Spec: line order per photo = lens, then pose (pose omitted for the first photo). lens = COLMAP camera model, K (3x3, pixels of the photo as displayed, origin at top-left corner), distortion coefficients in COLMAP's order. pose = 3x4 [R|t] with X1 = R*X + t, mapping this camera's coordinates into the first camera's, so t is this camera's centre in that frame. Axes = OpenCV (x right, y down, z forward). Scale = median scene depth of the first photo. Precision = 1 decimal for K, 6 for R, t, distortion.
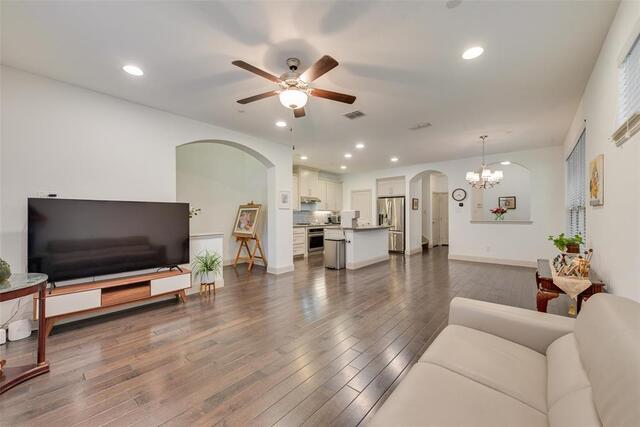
lens RADIAL K [[250.0, 0, 320.4], [0, 250.0, 215.3], [0, 0, 1]] dist [0.013137, -0.003167]
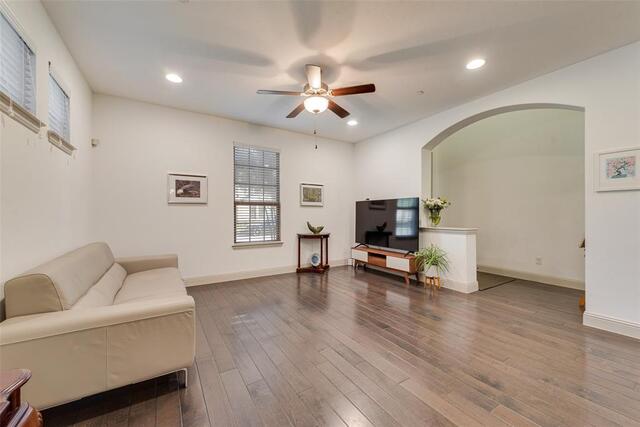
lens RADIAL K [[250.0, 0, 315.3], [0, 250.0, 213.8], [0, 0, 1]] dist [0.013137, -0.003167]
pose [[-0.310690, 0.001840, -0.950510, 0.313207], [0.000005, 0.999998, 0.001934, 0.009847], [0.950511, 0.000596, -0.310689, 0.428164]]
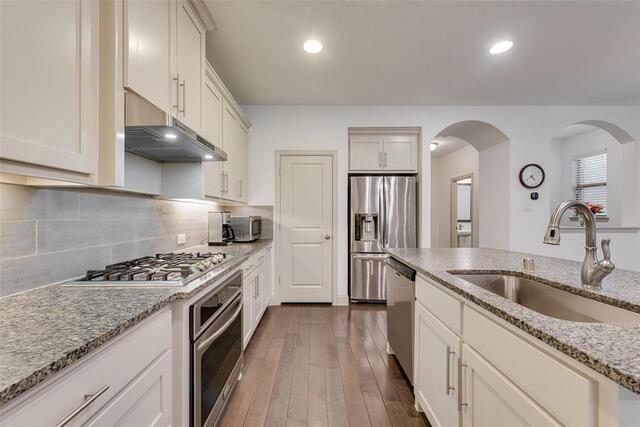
lens RADIAL K [[250.0, 0, 318.4], [0, 250.0, 213.6], [0, 0, 1]] dist [0.013137, -0.003167]
pose [[0.761747, 0.008763, 0.647815, -0.084153], [-0.004604, 0.999956, -0.008112, -0.001395], [-0.647858, 0.003197, 0.761754, 0.787391]]
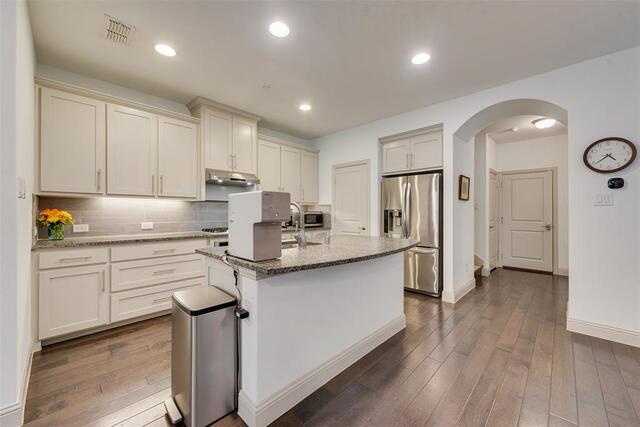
lens RADIAL K [[250.0, 0, 319.2], [0, 250.0, 210.6], [0, 0, 1]] dist [0.013137, -0.003167]
pose [[0.997657, 0.008665, -0.067866, 0.152610], [-0.009039, 0.999946, -0.005207, 0.000660], [0.067817, 0.005808, 0.997681, 0.546572]]
